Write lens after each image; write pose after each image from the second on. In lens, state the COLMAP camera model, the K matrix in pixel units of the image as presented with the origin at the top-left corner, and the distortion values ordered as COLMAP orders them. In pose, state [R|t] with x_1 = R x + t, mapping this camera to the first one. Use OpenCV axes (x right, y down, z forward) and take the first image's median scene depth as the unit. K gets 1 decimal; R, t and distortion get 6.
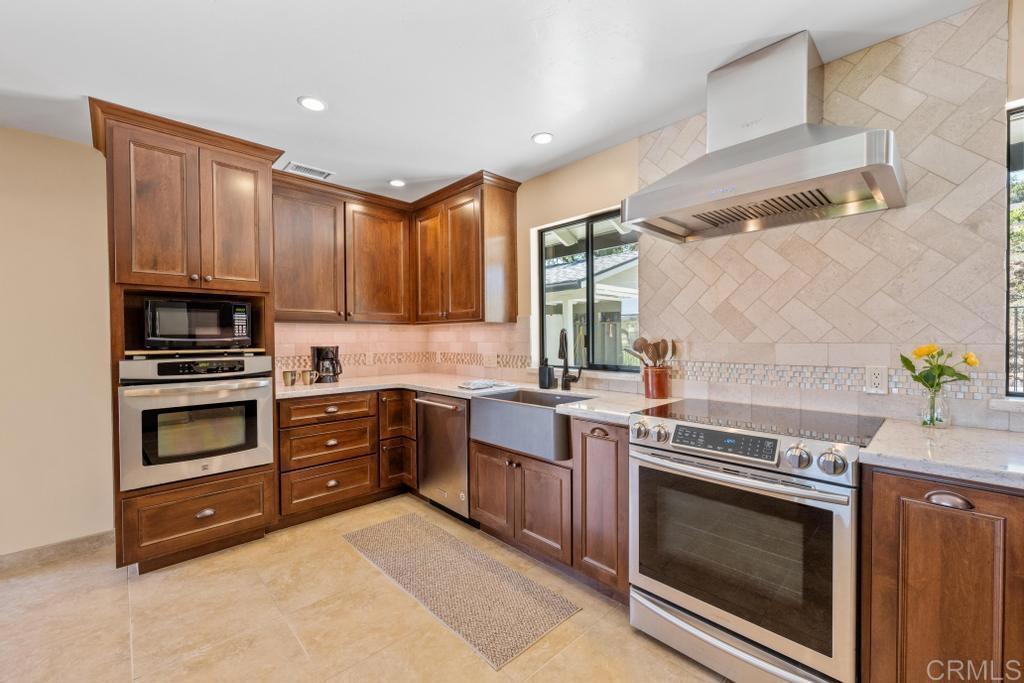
lens RADIAL K [[423.2, 0, 513.3], [0, 423.2, 346.5], [0, 0, 1]] dist [0.000733, 0.000404]
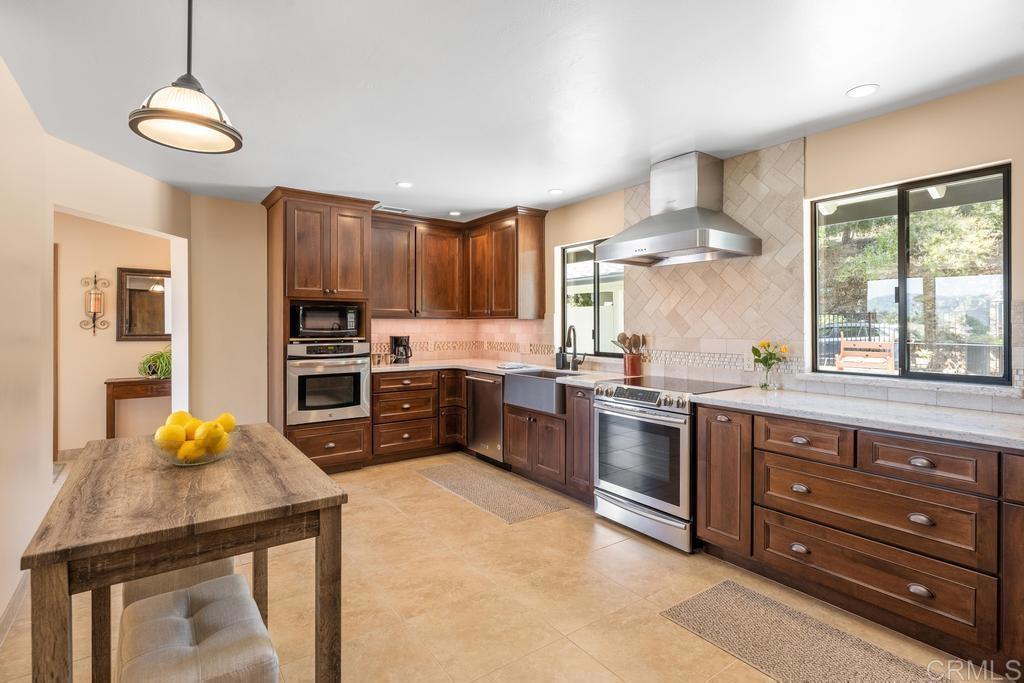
lens RADIAL K [[495.6, 0, 511.7], [0, 495.6, 331.6], [0, 0, 1]] dist [0.004568, 0.000039]
pose [[0.990071, 0.009404, -0.140252, 0.161529], [-0.010524, 0.999918, -0.007246, -0.009213], [0.140172, 0.008650, 0.990089, -0.662053]]
